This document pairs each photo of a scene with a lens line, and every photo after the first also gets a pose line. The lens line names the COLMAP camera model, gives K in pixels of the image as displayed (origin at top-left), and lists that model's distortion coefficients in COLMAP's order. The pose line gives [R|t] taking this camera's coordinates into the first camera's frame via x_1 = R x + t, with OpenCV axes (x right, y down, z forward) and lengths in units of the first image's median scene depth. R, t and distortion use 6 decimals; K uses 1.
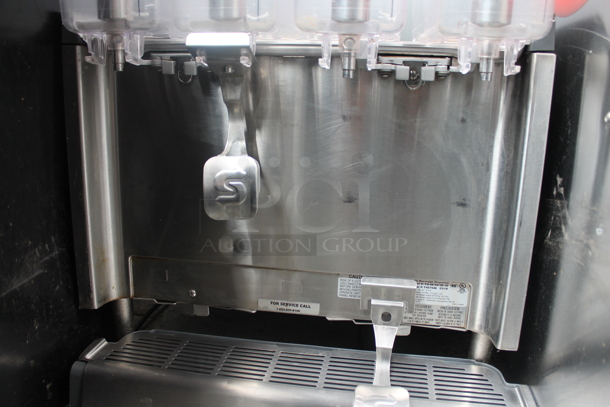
lens RADIAL K [[516.3, 0, 305.0], [0, 516.3, 203.5], [0, 0, 1]] dist [-0.164931, 0.131668]
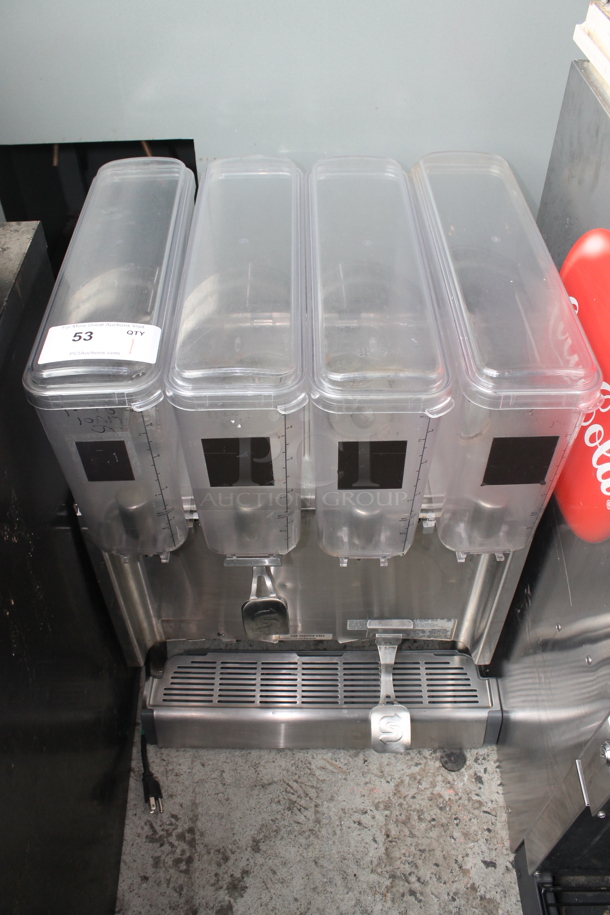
lens RADIAL K [[774.5, 0, 305.0], [0, 774.5, 457.5], [0, 0, 1]] dist [-0.164931, 0.131668]
pose [[0.986990, -0.134833, 0.087578, -0.142592], [0.064452, 0.830835, 0.552774, -1.198109], [-0.147295, -0.539938, 0.828716, -0.269964]]
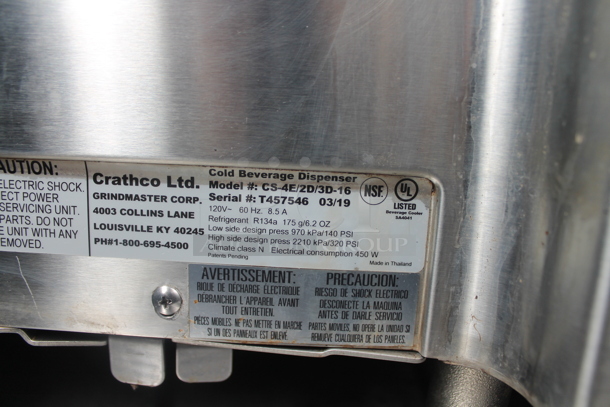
lens RADIAL K [[516.3, 0, 305.0], [0, 516.3, 203.5], [0, 0, 1]] dist [-0.164931, 0.131668]
pose [[0.988124, -0.008134, 0.153445, 0.217721], [0.011023, 0.999777, -0.017985, 0.172704], [-0.153265, 0.019463, 0.987993, 0.744243]]
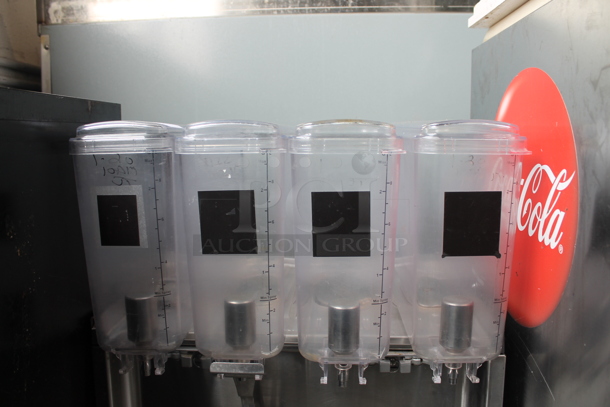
lens RADIAL K [[516.3, 0, 305.0], [0, 516.3, 203.5], [0, 0, 1]] dist [-0.164931, 0.131668]
pose [[0.994621, -0.041634, 0.094850, -0.088641], [0.049172, 0.995696, -0.078565, -0.499841], [-0.091171, 0.082807, 0.992386, -0.204616]]
